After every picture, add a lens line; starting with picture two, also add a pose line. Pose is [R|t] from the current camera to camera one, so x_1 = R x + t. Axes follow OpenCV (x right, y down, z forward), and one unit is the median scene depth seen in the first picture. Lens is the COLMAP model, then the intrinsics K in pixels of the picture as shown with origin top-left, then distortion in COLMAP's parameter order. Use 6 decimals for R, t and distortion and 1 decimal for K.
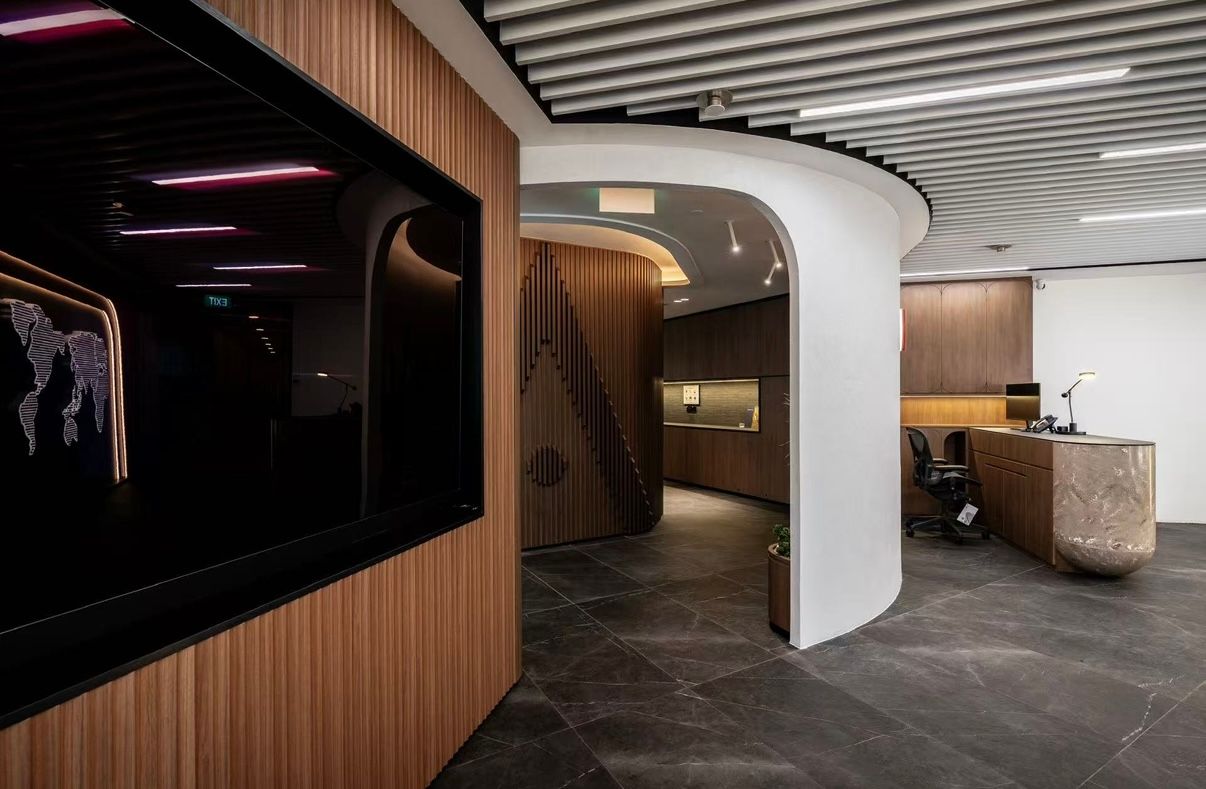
lens RADIAL K [[539.2, 0, 603.0], [0, 539.2, 394.5], [0, 0, 1]] dist [-0.001682, -0.000190]
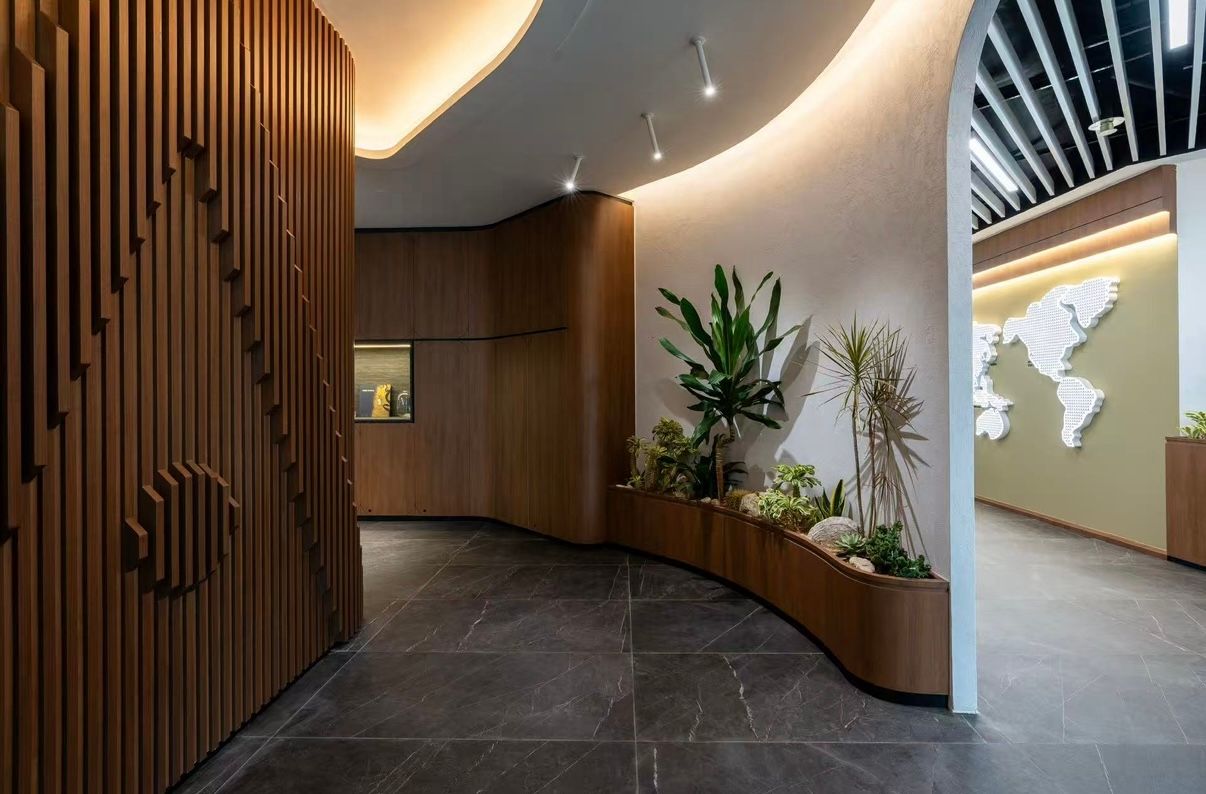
lens RADIAL K [[539.2, 0, 603.0], [0, 539.2, 397.0], [0, 0, 1]] dist [-0.001682, -0.000190]
pose [[0.516871, -0.005106, 0.856048, -0.285965], [0.000270, 0.999983, 0.005801, 0.055550], [-0.856063, -0.002767, 0.516863, 0.702680]]
